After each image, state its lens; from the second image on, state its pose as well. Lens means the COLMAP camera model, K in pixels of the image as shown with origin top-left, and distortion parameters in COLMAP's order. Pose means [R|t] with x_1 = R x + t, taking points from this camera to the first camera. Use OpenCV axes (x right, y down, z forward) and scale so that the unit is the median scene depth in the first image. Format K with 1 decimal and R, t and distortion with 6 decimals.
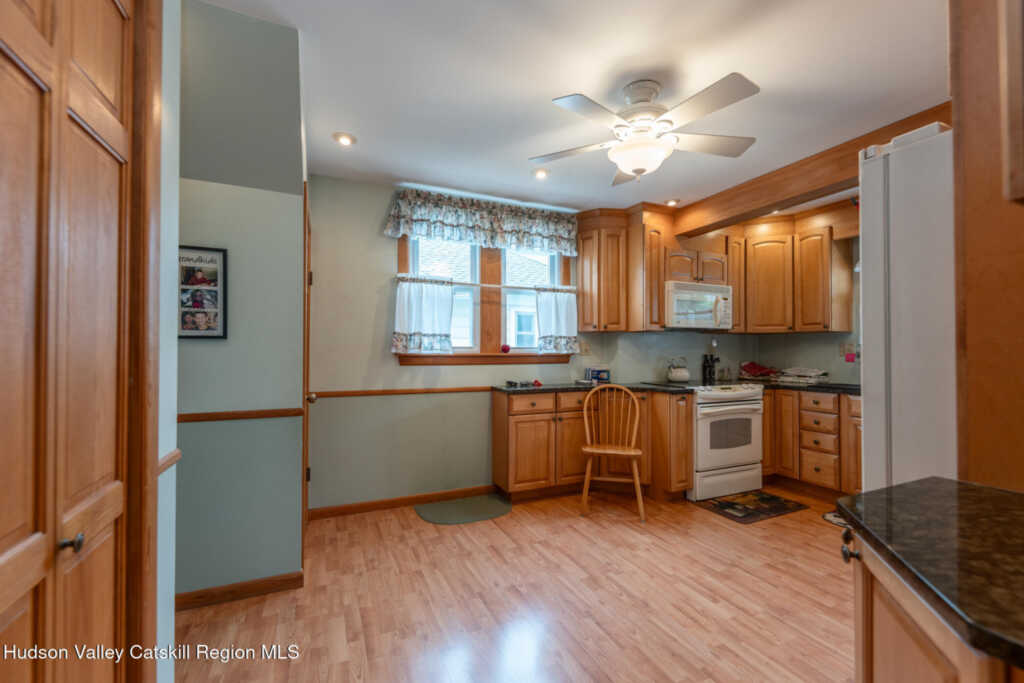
lens RADIAL K [[430.3, 0, 510.1], [0, 430.3, 346.7], [0, 0, 1]] dist [0.000705, 0.000073]
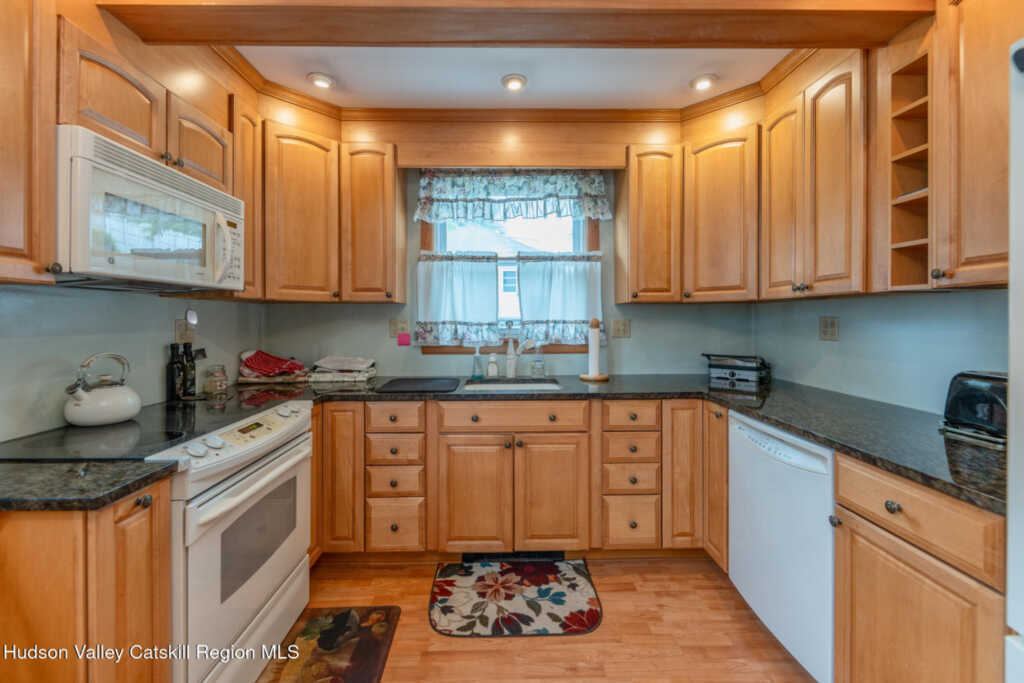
lens RADIAL K [[433.4, 0, 510.4], [0, 433.4, 319.8], [0, 0, 1]] dist [0.001358, 0.000158]
pose [[0.390856, -0.003347, 0.920446, 0.206918], [-0.008184, 0.999941, 0.007111, -0.015760], [-0.920416, -0.010313, 0.390805, 0.597369]]
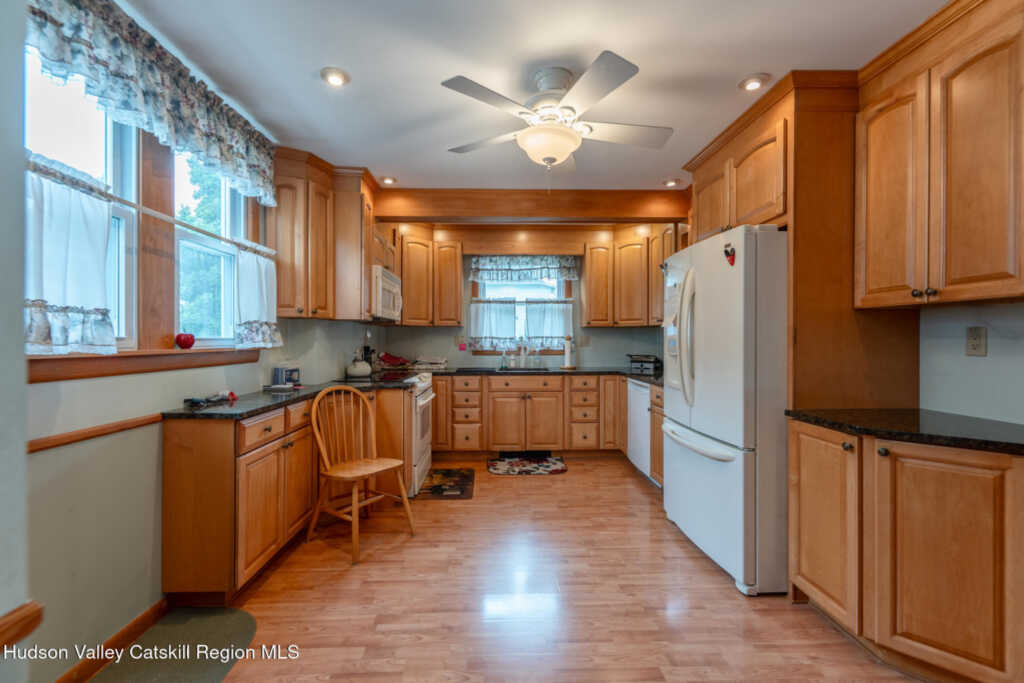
lens RADIAL K [[425.4, 0, 512.0], [0, 425.4, 341.5], [0, 0, 1]] dist [-0.000339, -0.000160]
pose [[0.378451, -0.002914, 0.925617, -0.362149], [-0.009823, 0.999926, 0.007165, -0.002511], [-0.925569, -0.011803, 0.378395, 0.410845]]
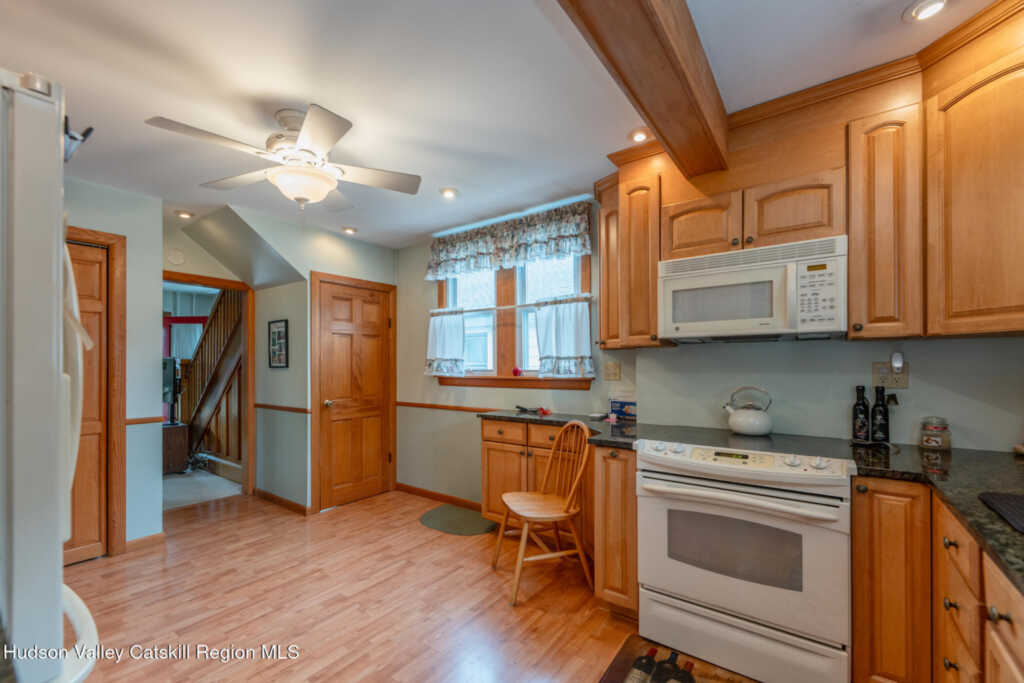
lens RADIAL K [[420.2, 0, 515.0], [0, 420.2, 364.8], [0, 0, 1]] dist [0.000244, 0.000055]
pose [[0.498489, -0.005384, -0.866880, 0.804989], [0.010918, 0.999940, 0.000068, -0.010723], [0.866827, -0.009499, 0.498518, 0.543739]]
